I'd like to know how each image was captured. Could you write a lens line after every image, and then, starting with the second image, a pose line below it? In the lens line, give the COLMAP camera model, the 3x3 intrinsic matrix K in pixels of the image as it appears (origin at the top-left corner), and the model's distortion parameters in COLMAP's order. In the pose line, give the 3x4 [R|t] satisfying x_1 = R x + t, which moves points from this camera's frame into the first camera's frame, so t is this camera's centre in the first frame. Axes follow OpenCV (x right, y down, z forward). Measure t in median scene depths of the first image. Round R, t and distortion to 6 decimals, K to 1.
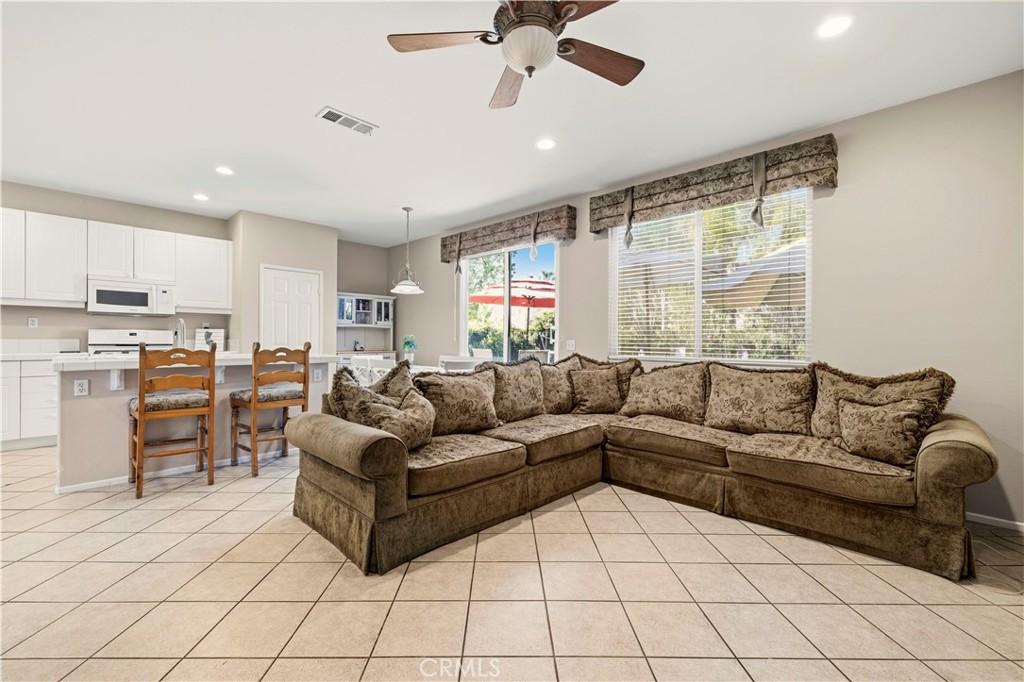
lens RADIAL K [[433.0, 0, 507.3], [0, 433.0, 341.8], [0, 0, 1]] dist [0.004696, 0.000251]
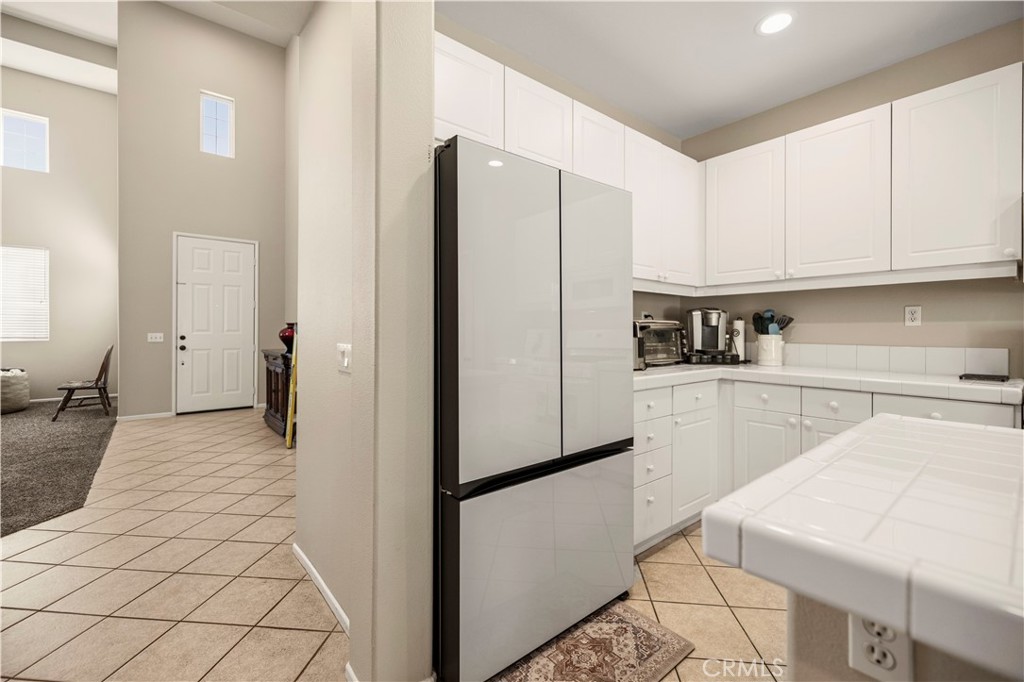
lens RADIAL K [[435.6, 0, 506.1], [0, 435.6, 331.2], [0, 0, 1]] dist [0.000231, 0.000018]
pose [[-0.110823, -0.003645, -0.993833, -0.501537], [-0.005038, 0.999982, -0.003105, -0.020929], [0.993827, 0.004662, -0.110840, 0.559844]]
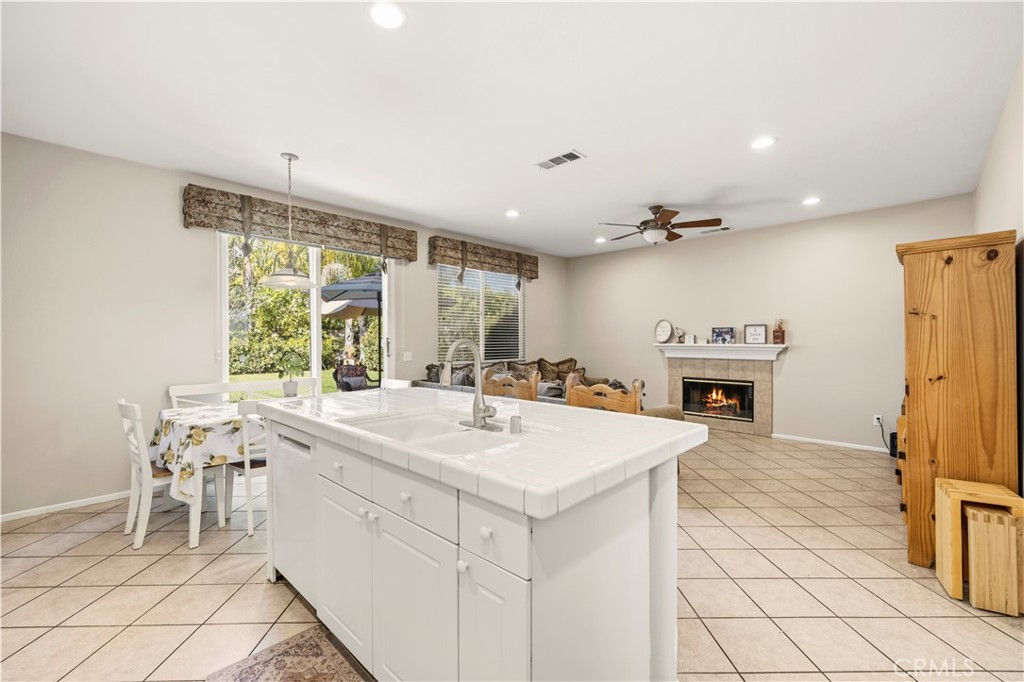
lens RADIAL K [[445.9, 0, 512.0], [0, 445.9, 344.2], [0, 0, 1]] dist [0.041759, -0.000026]
pose [[-0.019574, -0.022395, 0.999558, -1.031538], [0.001527, 0.999747, 0.022429, -0.050143], [-0.999807, 0.001965, -0.019535, 0.772201]]
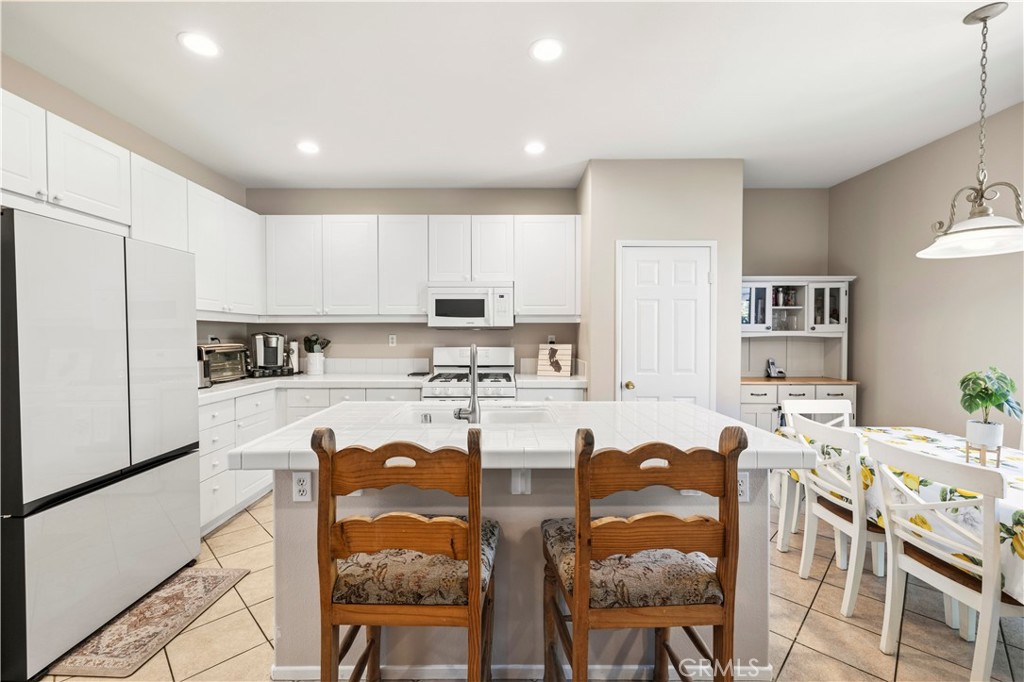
lens RADIAL K [[433.0, 0, 507.3], [0, 433.0, 341.8], [0, 0, 1]] dist [0.004696, 0.000251]
pose [[0.704628, 0.006976, -0.709543, -0.280760], [0.002132, 0.999926, 0.011948, -0.050473], [0.709574, -0.009932, 0.704561, 0.528382]]
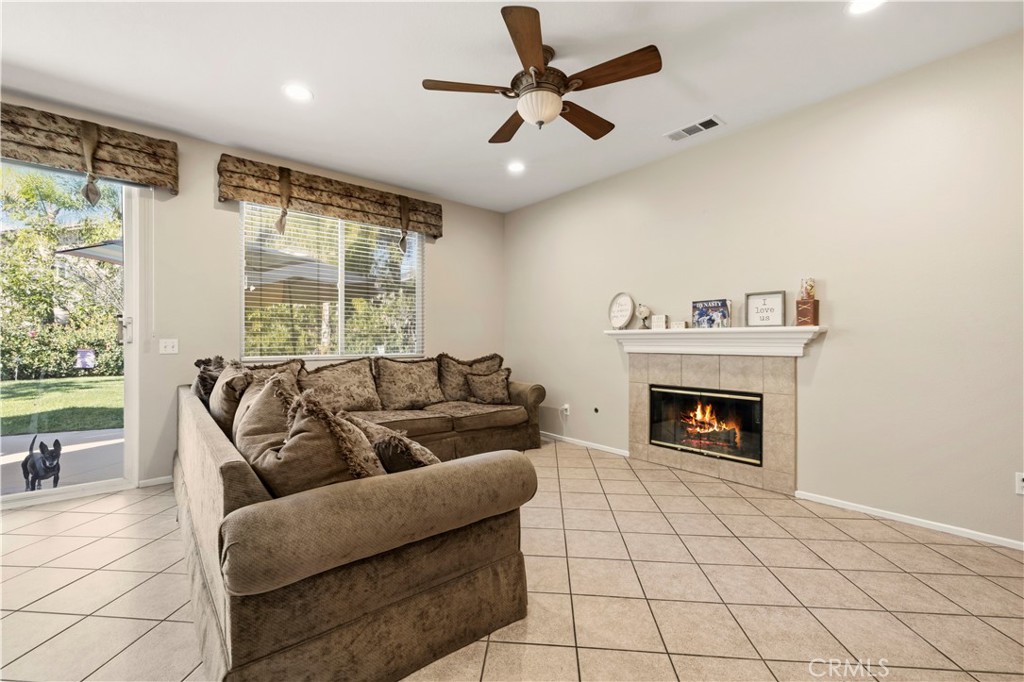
lens RADIAL K [[433.0, 0, 507.3], [0, 433.0, 341.8], [0, 0, 1]] dist [0.004696, 0.000251]
pose [[0.098820, -0.010783, 0.995047, -0.500439], [0.001294, 0.999942, 0.010708, -0.006055], [-0.995104, 0.000229, 0.098828, 0.402986]]
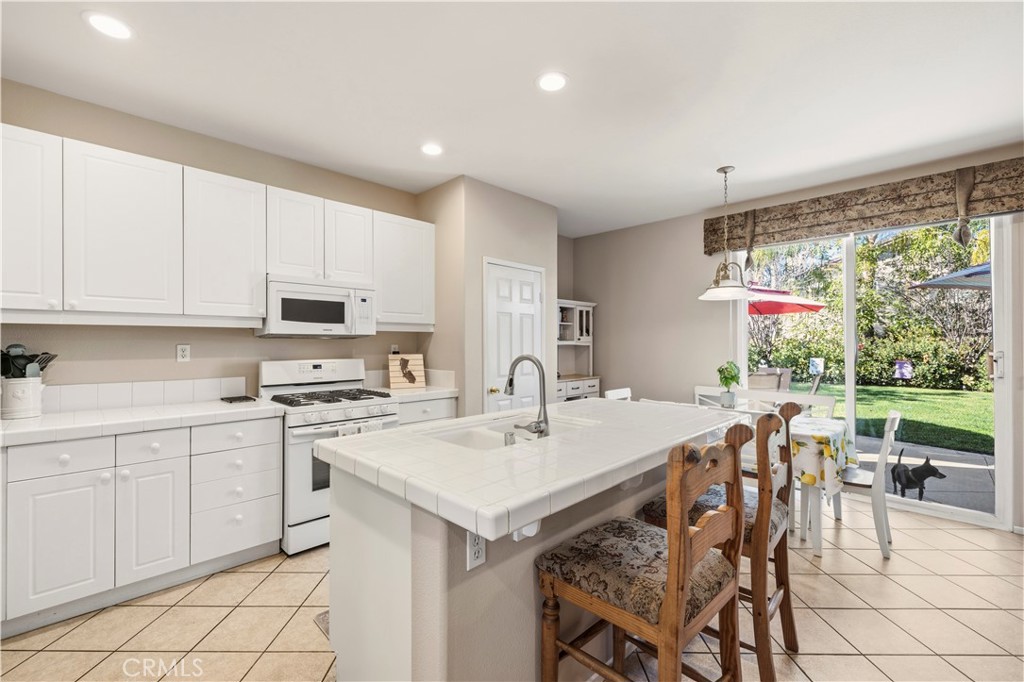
lens RADIAL K [[433.0, 0, 507.3], [0, 433.0, 341.8], [0, 0, 1]] dist [0.004696, 0.000251]
pose [[0.999908, -0.005507, -0.012422, -0.618553], [0.005450, 0.999974, -0.004642, -0.053610], [0.012447, 0.004574, 0.999912, 0.392556]]
